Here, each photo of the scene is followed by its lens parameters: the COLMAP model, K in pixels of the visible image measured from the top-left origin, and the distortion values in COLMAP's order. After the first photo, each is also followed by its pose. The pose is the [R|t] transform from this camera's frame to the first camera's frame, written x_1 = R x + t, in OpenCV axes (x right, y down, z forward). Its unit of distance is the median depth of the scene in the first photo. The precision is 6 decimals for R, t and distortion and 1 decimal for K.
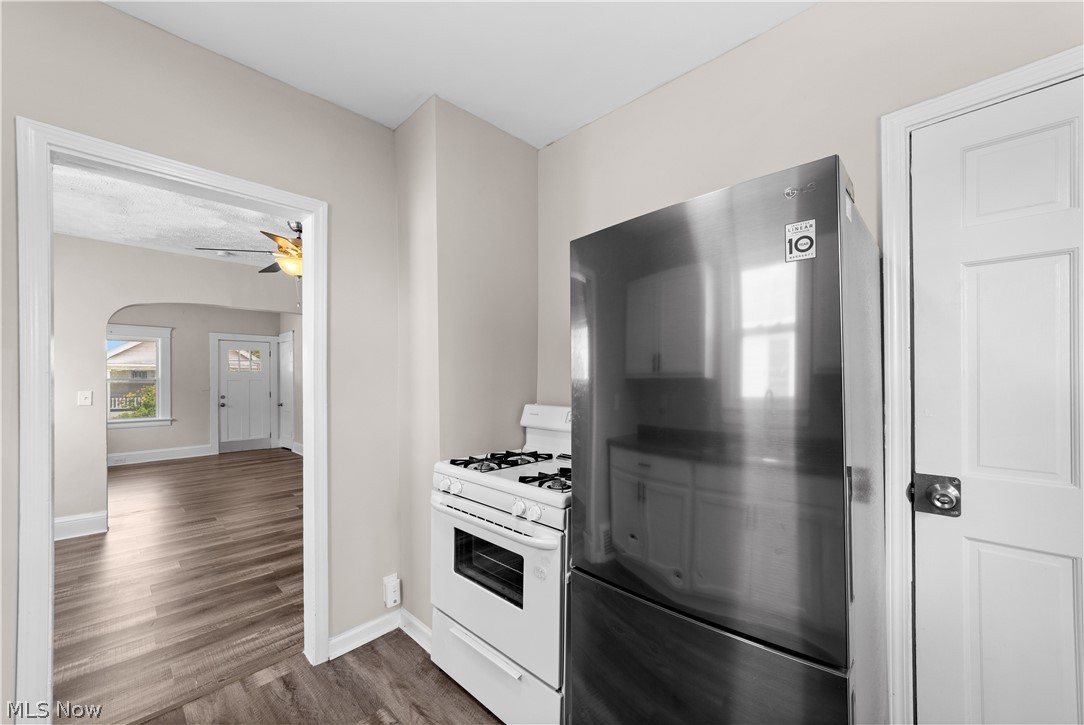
lens RADIAL K [[423.4, 0, 542.0], [0, 423.4, 372.8], [0, 0, 1]] dist [-0.001455, -0.000102]
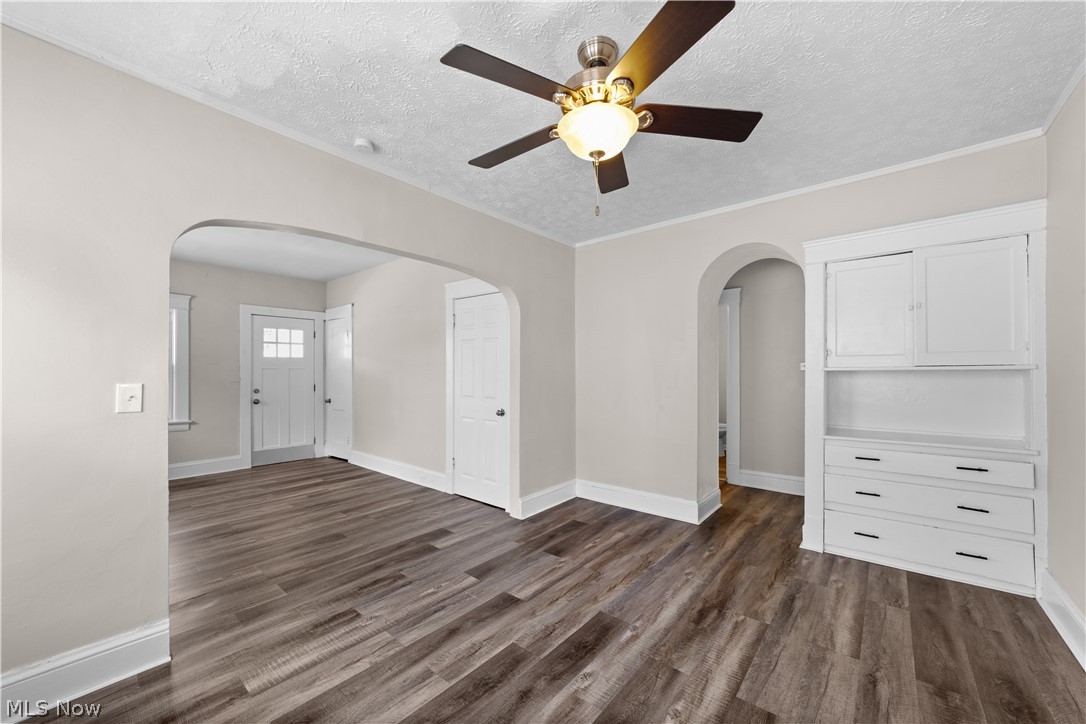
lens RADIAL K [[424.2, 0, 540.1], [0, 424.2, 365.6], [0, 0, 1]] dist [-0.001455, -0.000102]
pose [[0.998349, 0.005361, 0.057195, -0.298669], [-0.005423, 0.999985, 0.000935, 0.008832], [-0.057189, -0.001244, 0.998363, 0.225494]]
